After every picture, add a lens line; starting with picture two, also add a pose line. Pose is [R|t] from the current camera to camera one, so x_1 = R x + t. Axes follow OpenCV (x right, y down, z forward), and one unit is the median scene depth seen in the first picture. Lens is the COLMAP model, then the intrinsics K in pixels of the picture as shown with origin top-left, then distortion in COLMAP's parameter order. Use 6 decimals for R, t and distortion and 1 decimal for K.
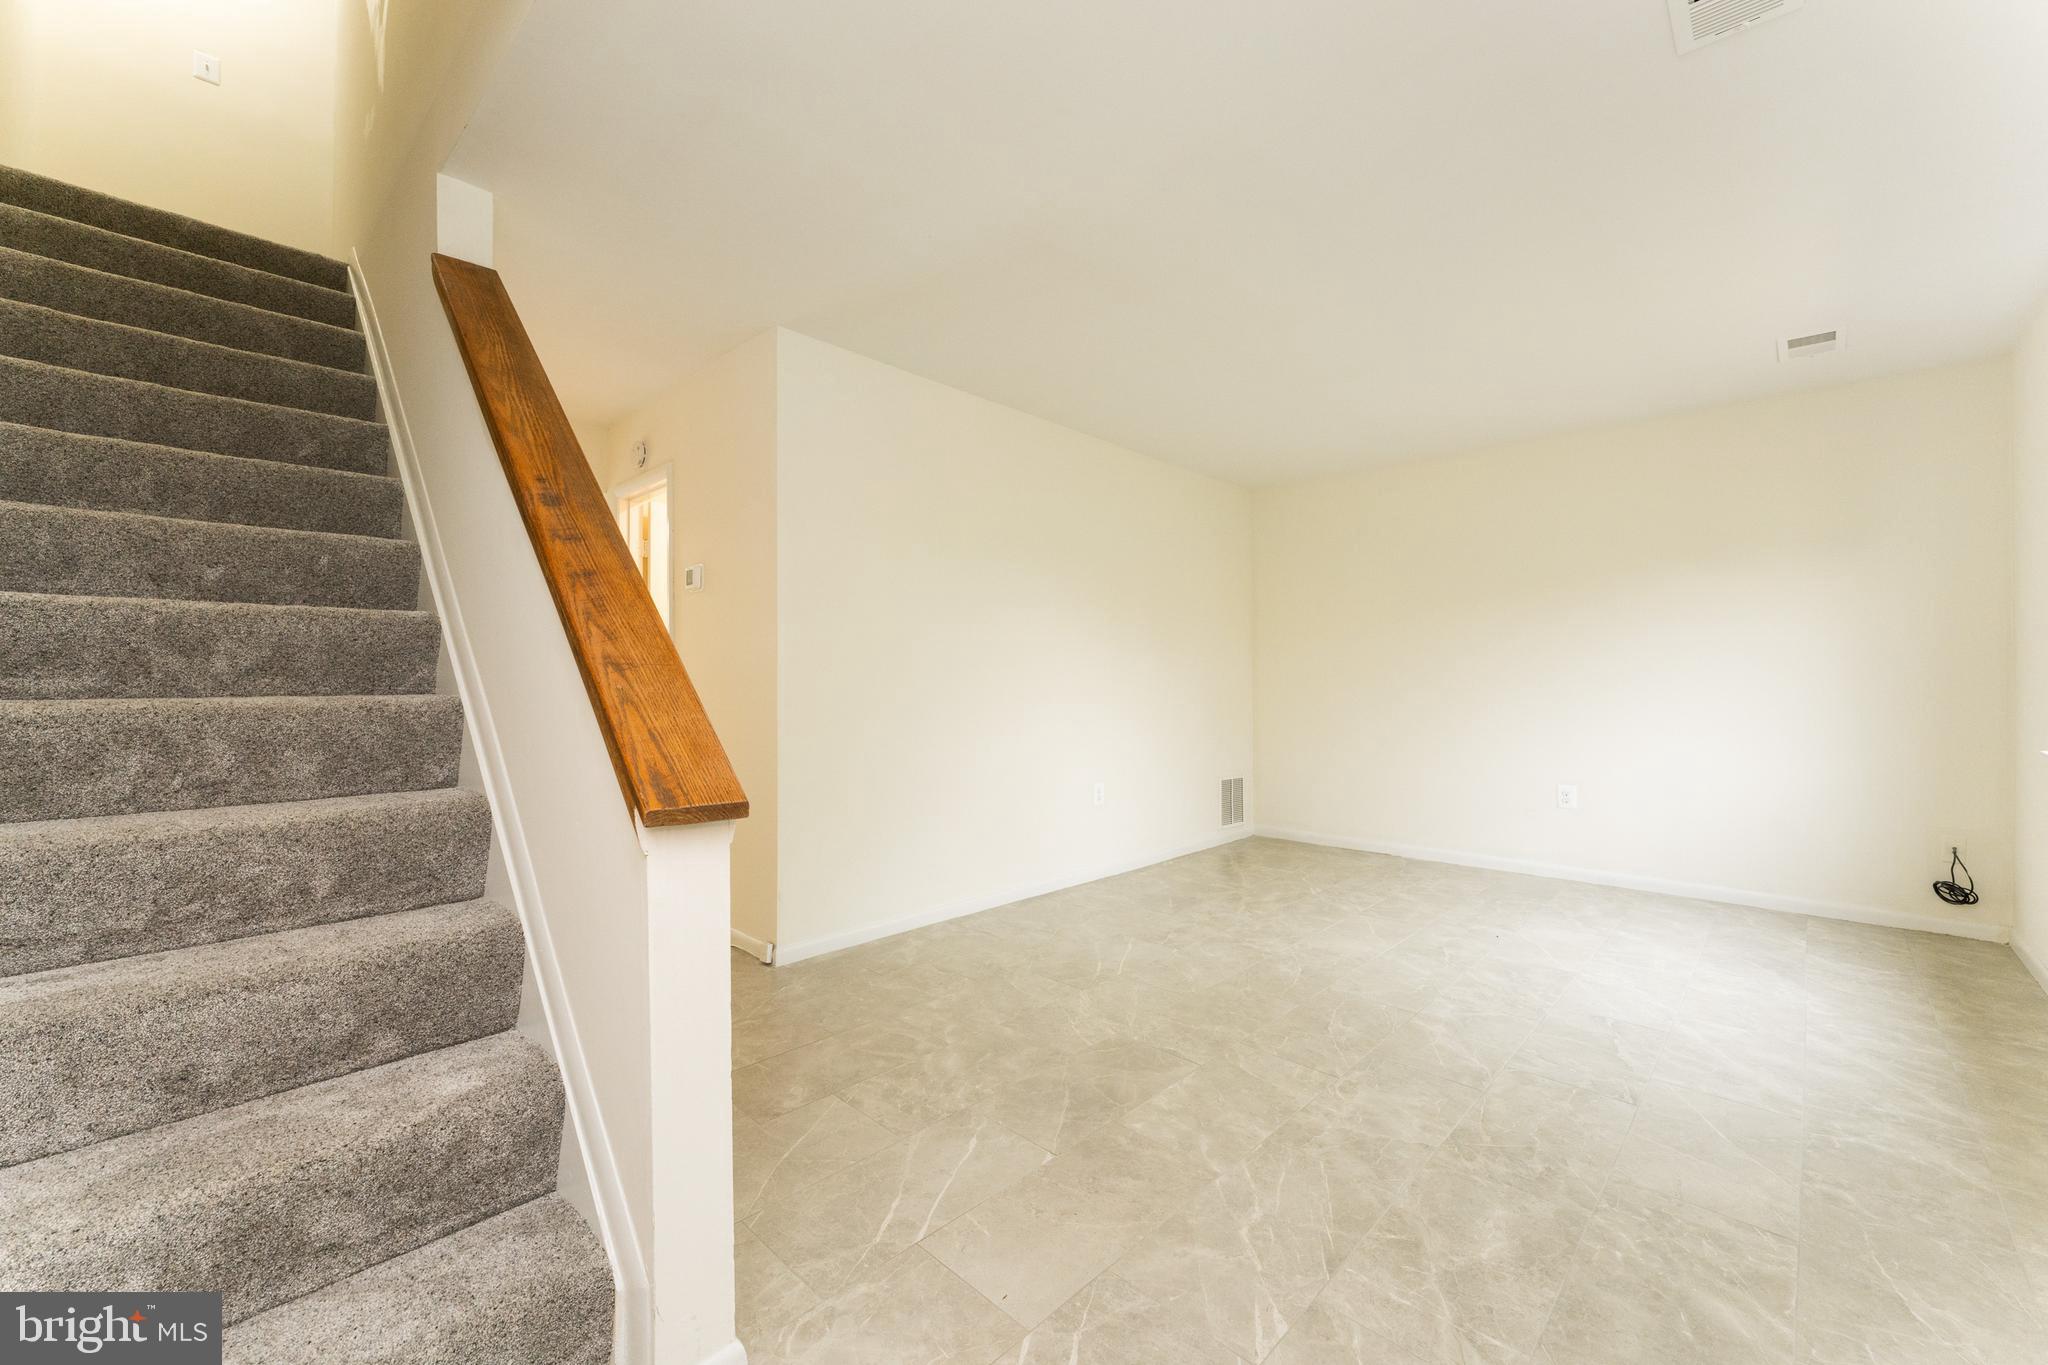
lens RADIAL K [[818.7, 0, 1028.9], [0, 818.7, 675.7], [0, 0, 1]] dist [-0.000439, 0.000158]
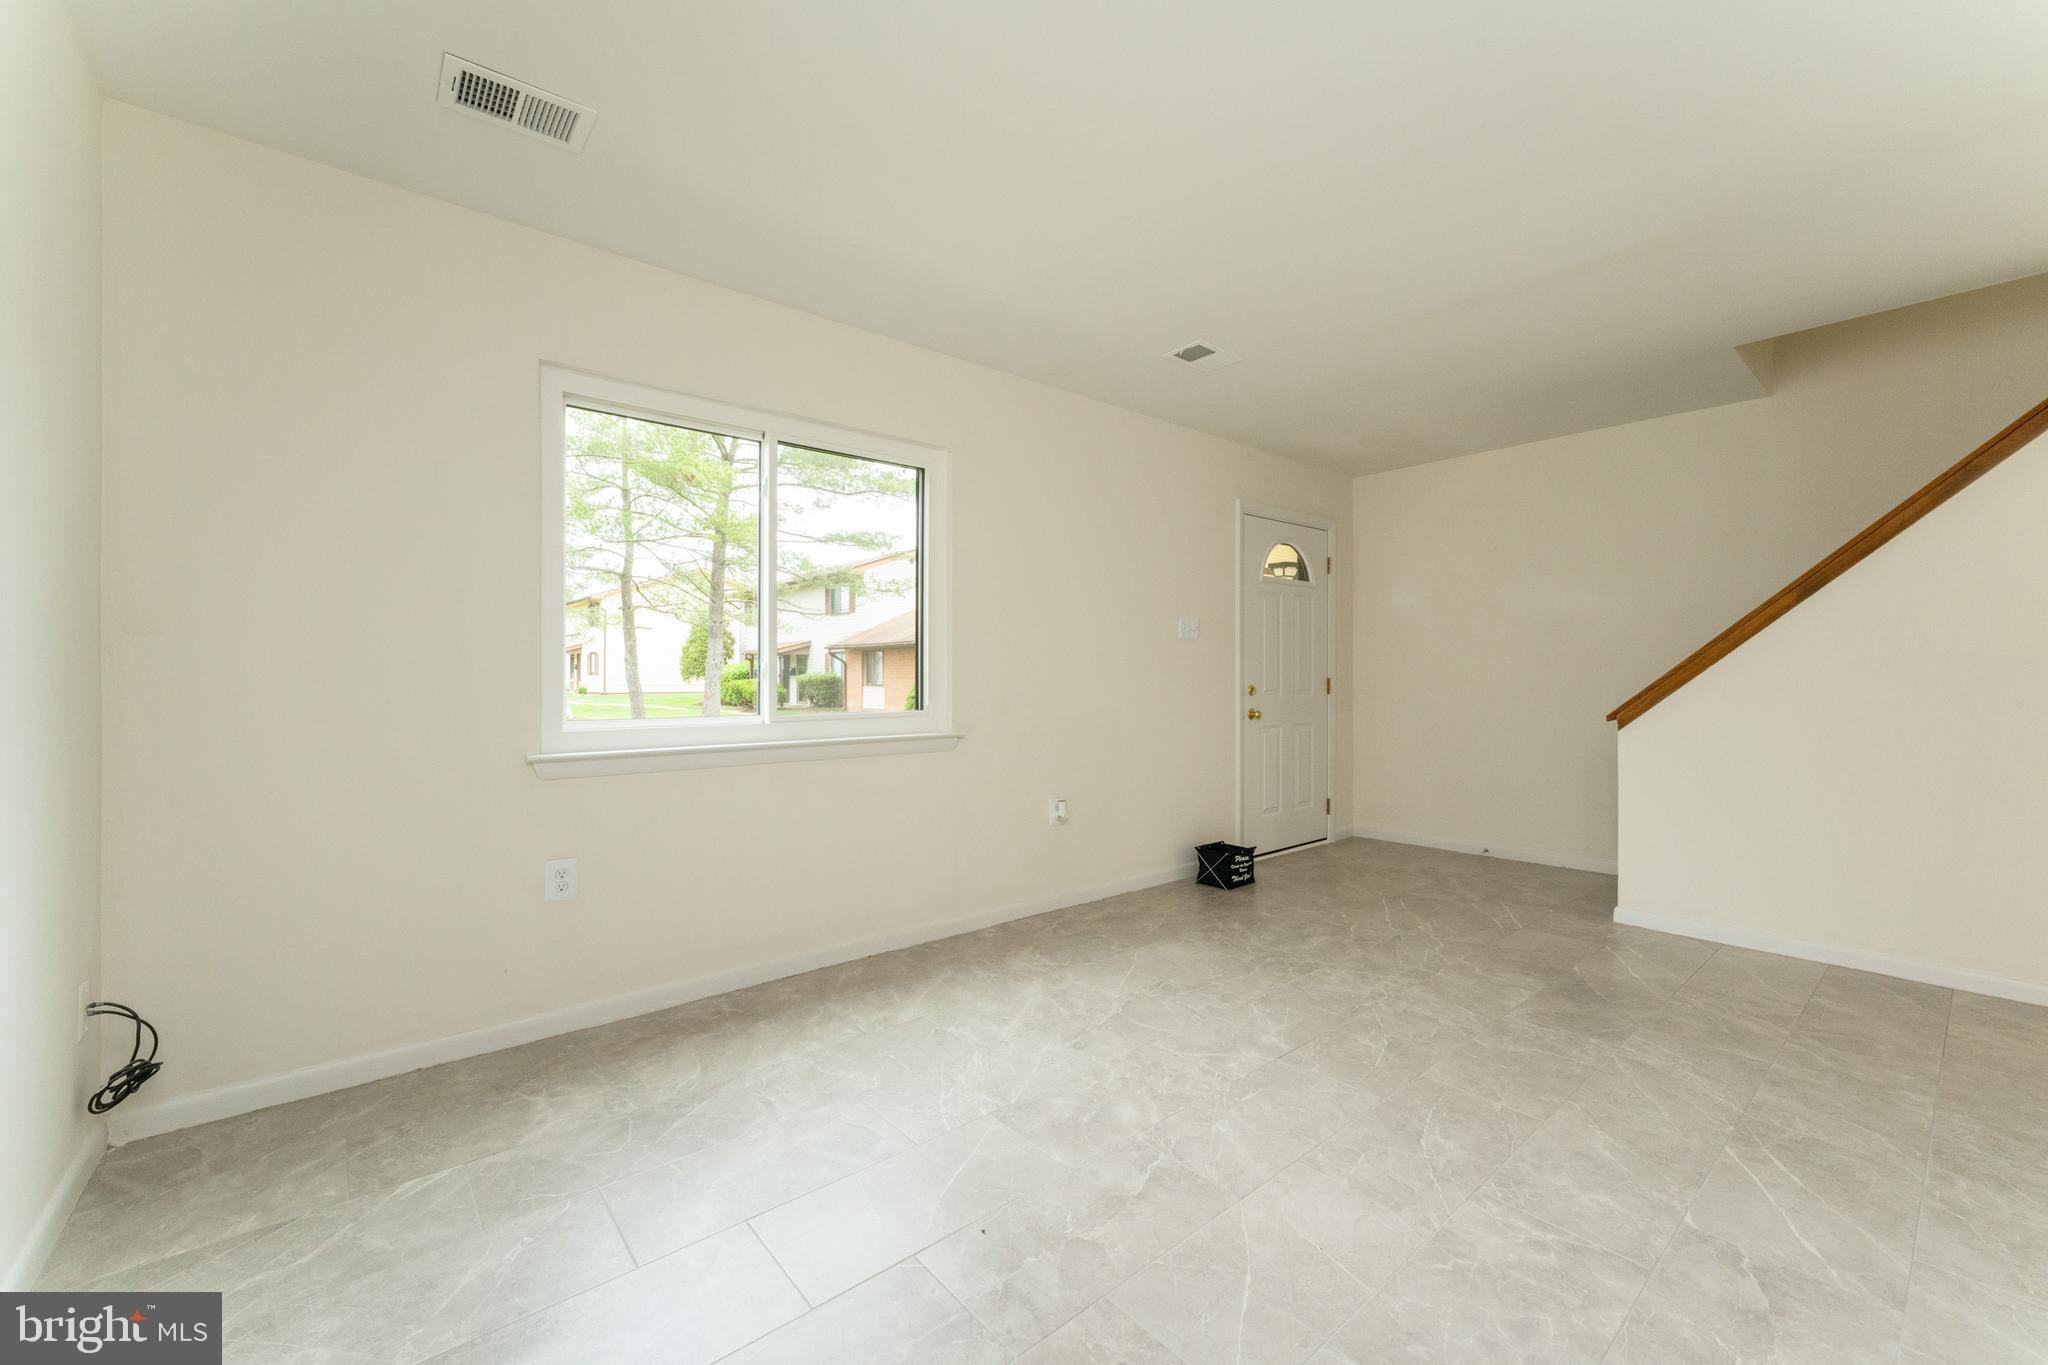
lens RADIAL K [[818.7, 0, 1028.9], [0, 818.7, 675.7], [0, 0, 1]] dist [-0.000439, 0.000158]
pose [[-0.994522, -0.000270, 0.104529, 0.780626], [-0.000493, 0.999998, -0.002108, 0.008428], [-0.104528, -0.002148, -0.994520, 2.280852]]
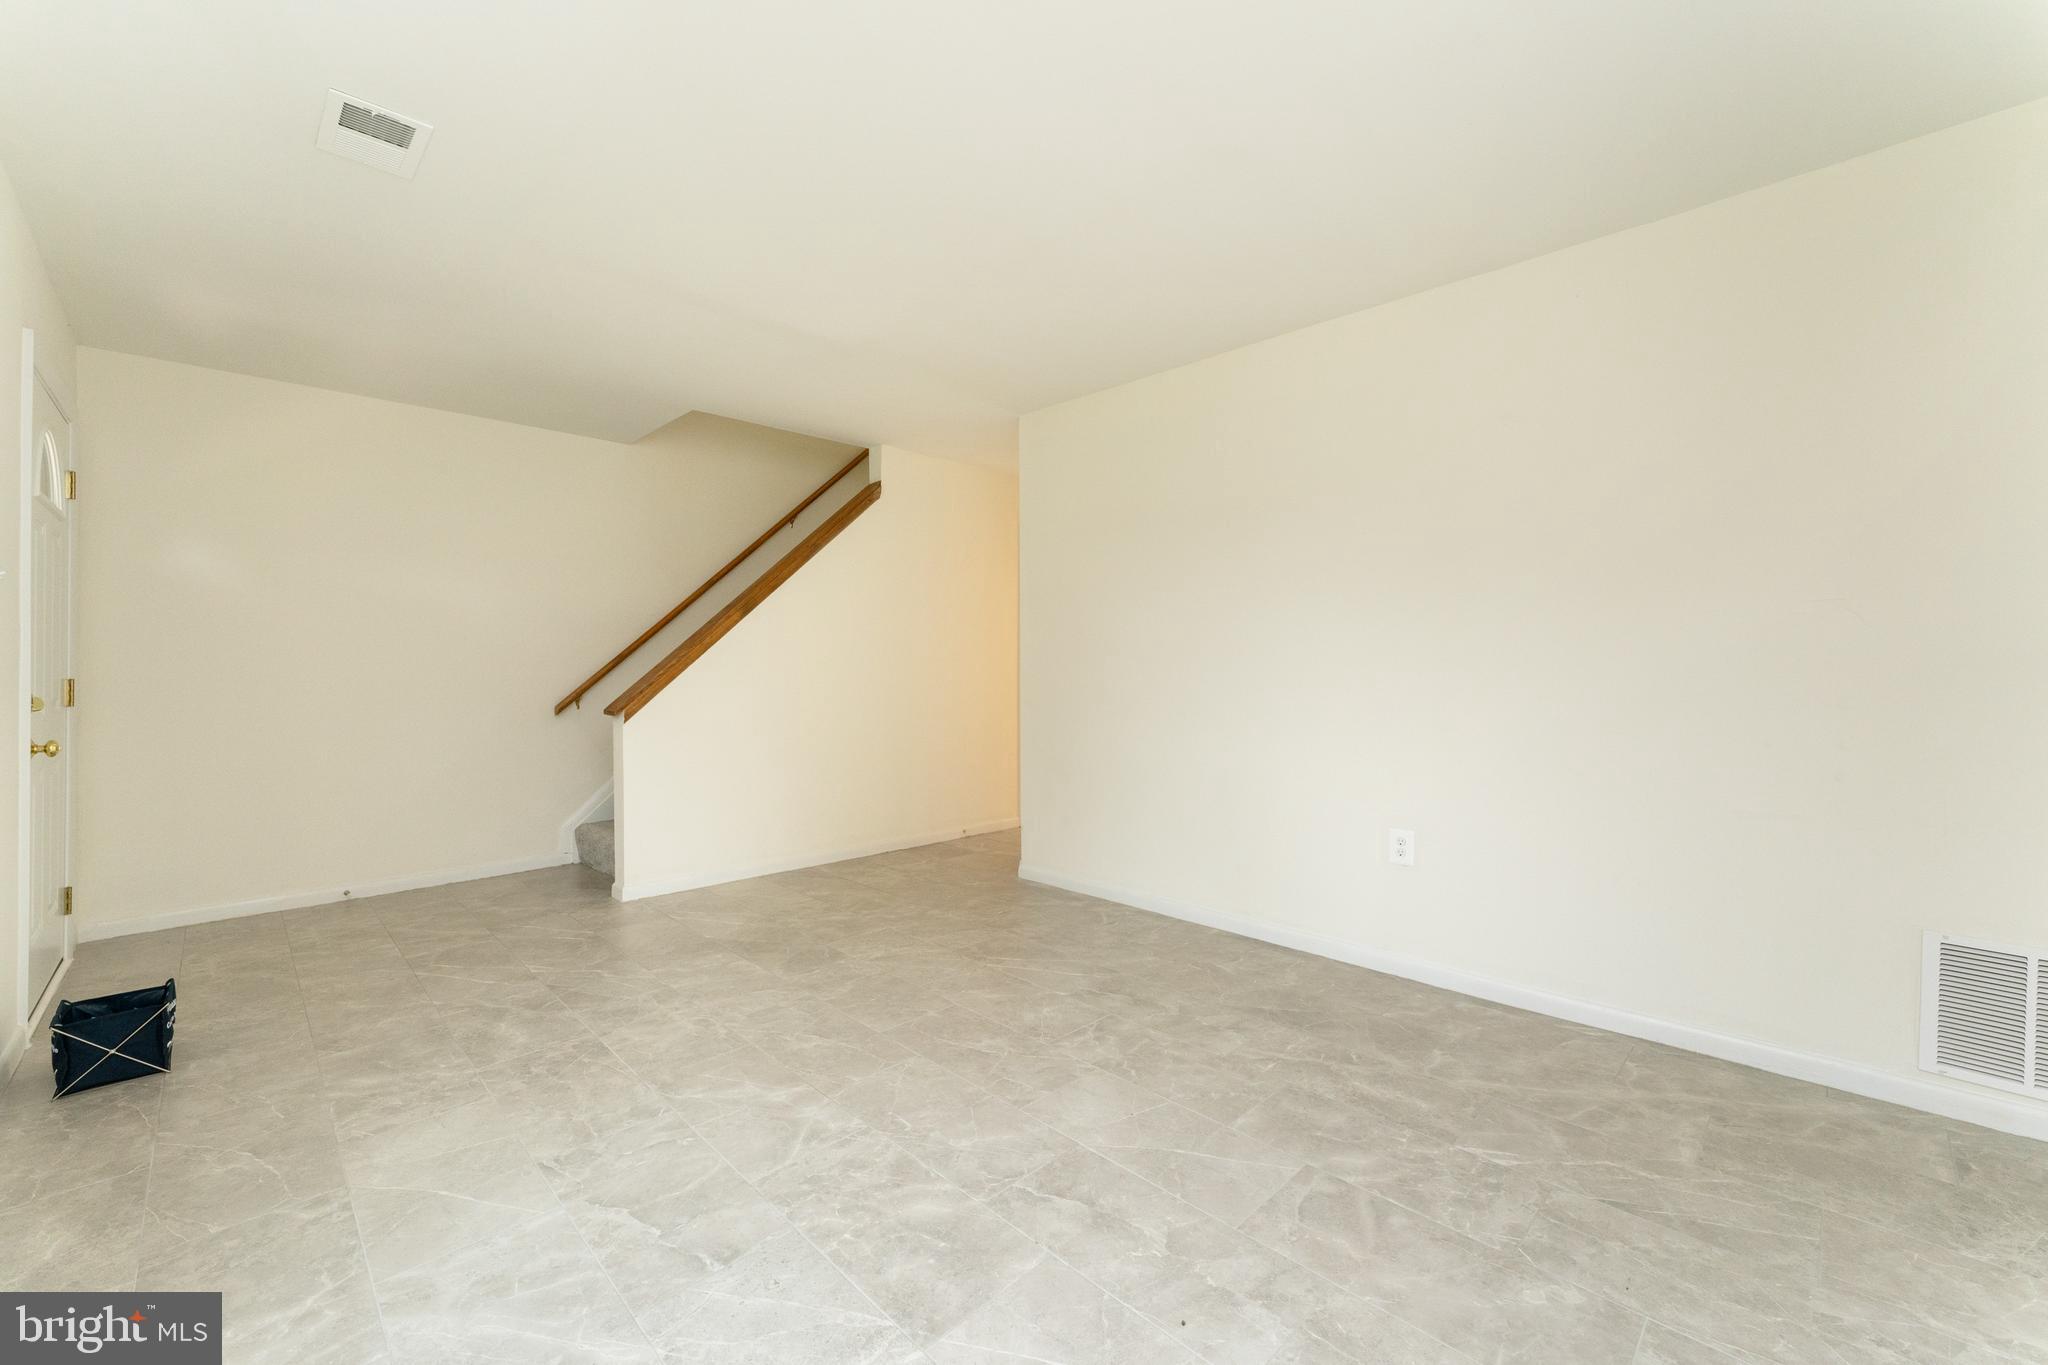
lens RADIAL K [[818.7, 0, 1028.9], [0, 818.7, 675.7], [0, 0, 1]] dist [-0.000439, 0.000158]
pose [[-0.023683, 0.005642, -0.999704, 1.513412], [0.006505, 0.999964, 0.005490, 0.005220], [0.999698, -0.006373, -0.023719, 1.465644]]
